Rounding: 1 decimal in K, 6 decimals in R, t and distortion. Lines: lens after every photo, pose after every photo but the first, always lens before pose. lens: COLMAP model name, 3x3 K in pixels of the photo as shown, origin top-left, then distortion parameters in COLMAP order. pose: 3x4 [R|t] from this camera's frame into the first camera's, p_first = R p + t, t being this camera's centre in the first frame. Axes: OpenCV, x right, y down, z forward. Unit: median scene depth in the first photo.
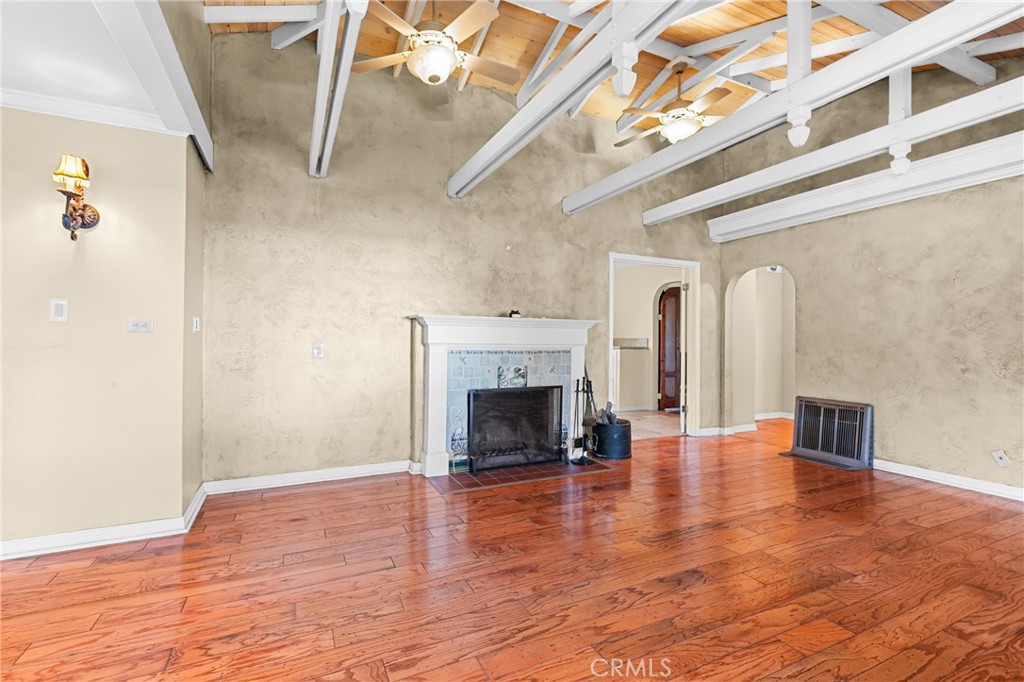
lens RADIAL K [[464.3, 0, 504.1], [0, 464.3, 337.2], [0, 0, 1]] dist [0.003039, -0.001506]
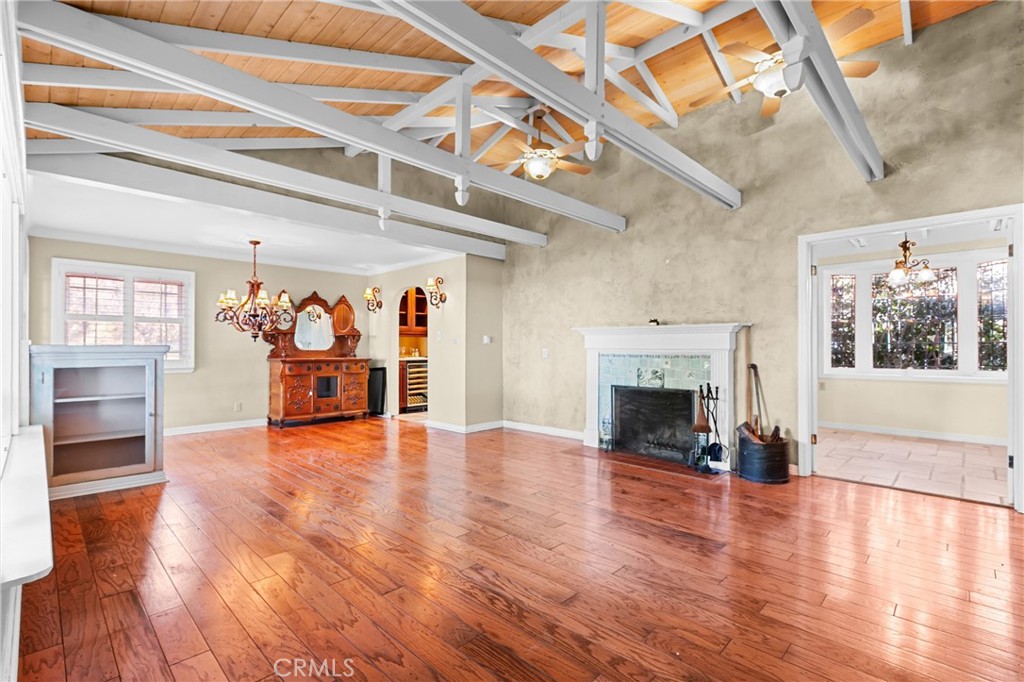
lens RADIAL K [[464.3, 0, 496.2], [0, 464.3, 347.3], [0, 0, 1]] dist [0.003039, -0.001506]
pose [[0.326883, -0.004844, -0.945052, 0.976710], [0.009601, 0.999952, -0.001804, 0.009187], [0.945016, -0.008484, 0.326914, 0.276465]]
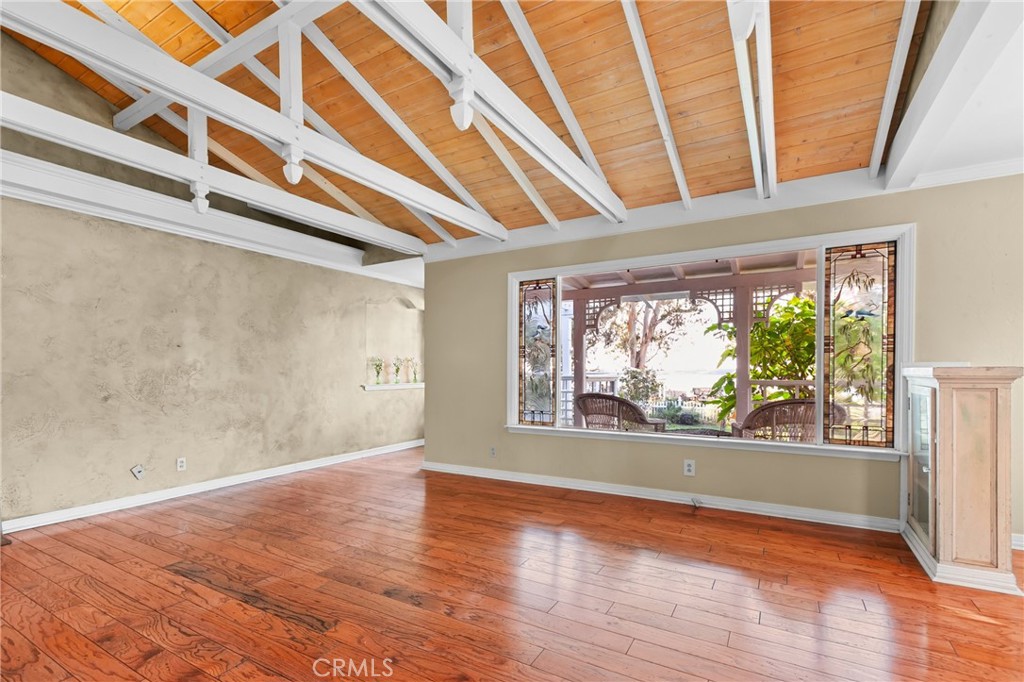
lens RADIAL K [[464.3, 0, 516.6], [0, 464.3, 381.1], [0, 0, 1]] dist [0.003039, -0.001506]
pose [[-0.583691, -0.024258, 0.811613, -0.323512], [-0.008376, 0.999680, 0.023855, 0.002384], [-0.811933, 0.007126, -0.583708, 0.753618]]
